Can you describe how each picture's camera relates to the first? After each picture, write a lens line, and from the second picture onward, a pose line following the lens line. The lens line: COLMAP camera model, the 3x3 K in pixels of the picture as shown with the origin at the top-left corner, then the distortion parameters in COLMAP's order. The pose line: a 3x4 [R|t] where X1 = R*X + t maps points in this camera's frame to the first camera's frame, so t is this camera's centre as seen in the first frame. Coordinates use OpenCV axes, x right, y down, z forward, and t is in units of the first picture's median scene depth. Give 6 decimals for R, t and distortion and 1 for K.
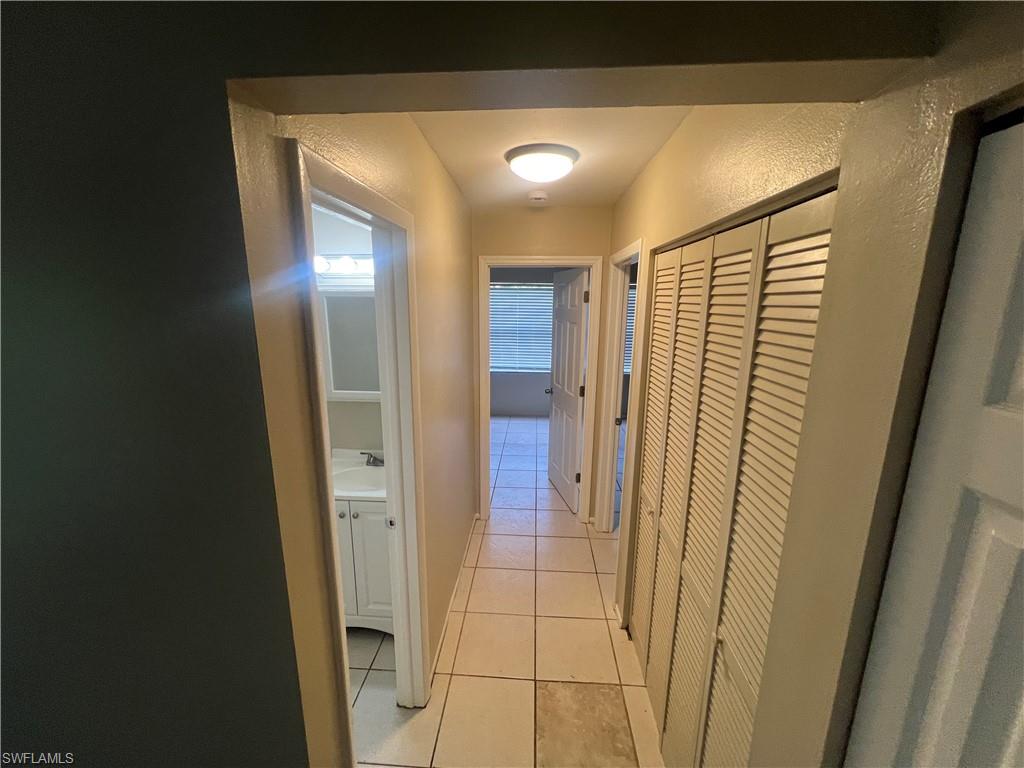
lens RADIAL K [[409.9, 0, 509.2], [0, 409.9, 383.7], [0, 0, 1]] dist [-0.001581, -0.000055]
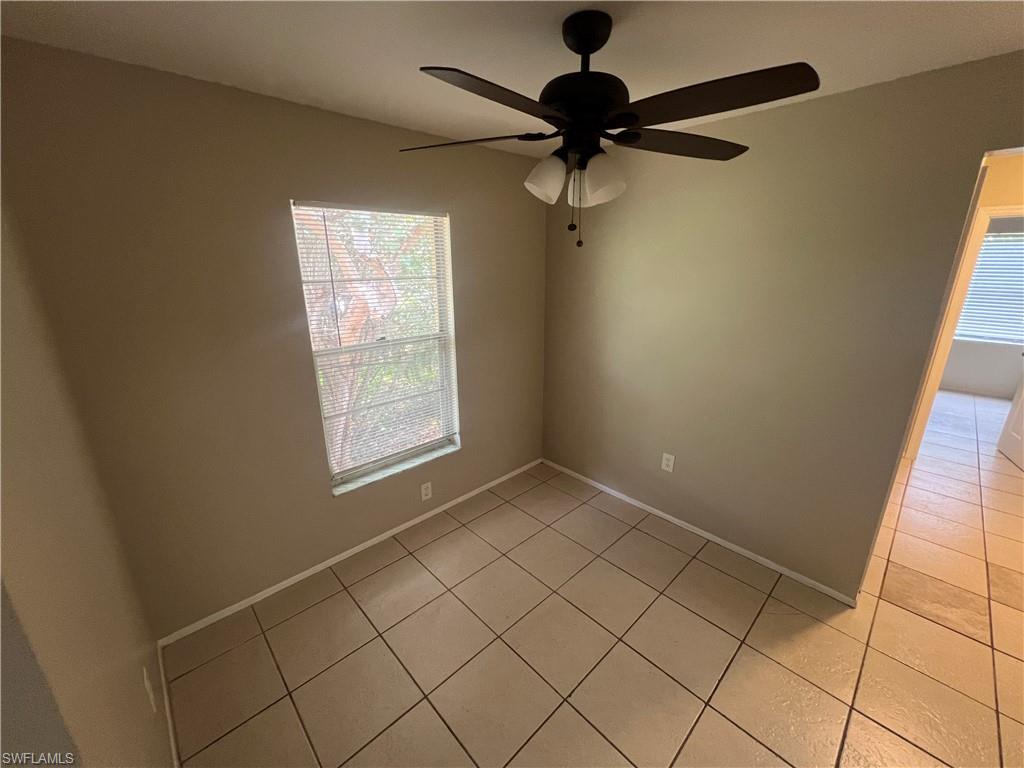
lens RADIAL K [[409.9, 0, 513.3], [0, 409.9, 384.8], [0, 0, 1]] dist [-0.001581, -0.000055]
pose [[0.737534, 0.190380, -0.647919, -0.170553], [-0.128861, 0.981485, 0.141710, 0.119063], [0.662902, -0.021025, 0.748411, -0.510807]]
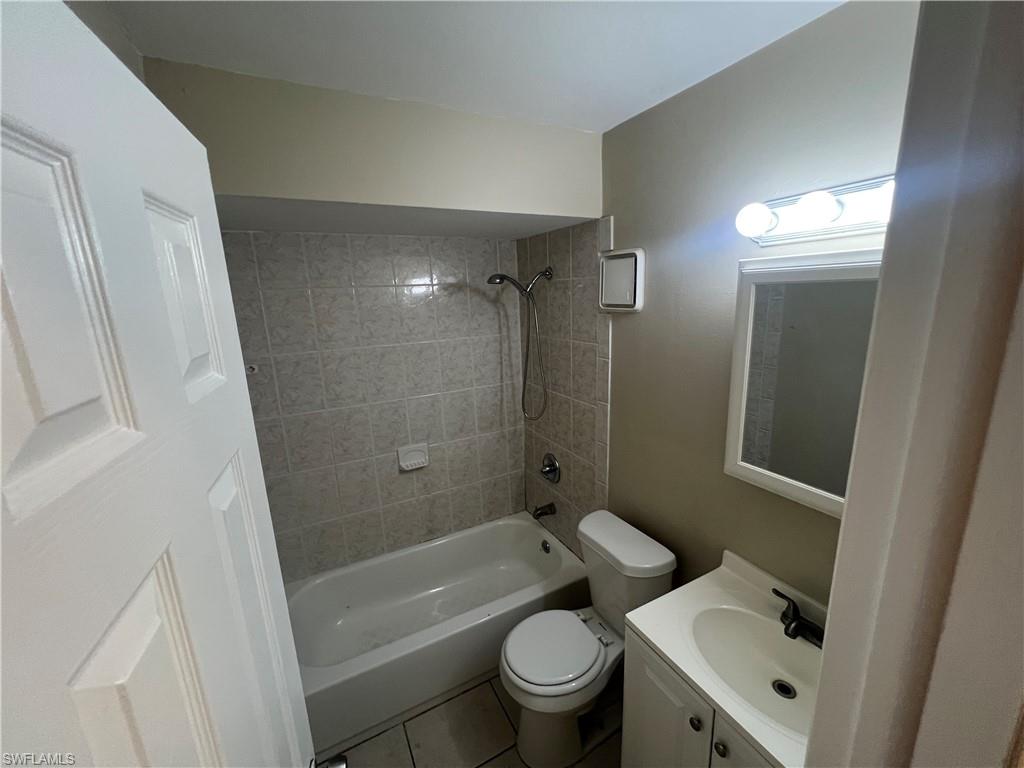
lens RADIAL K [[409.9, 0, 507.5], [0, 409.9, 384.1], [0, 0, 1]] dist [-0.001581, -0.000055]
pose [[0.526682, 0.154148, -0.835969, -0.162966], [-0.132846, 0.986263, 0.098164, -0.098056], [0.839618, 0.059354, 0.539925, 0.468863]]
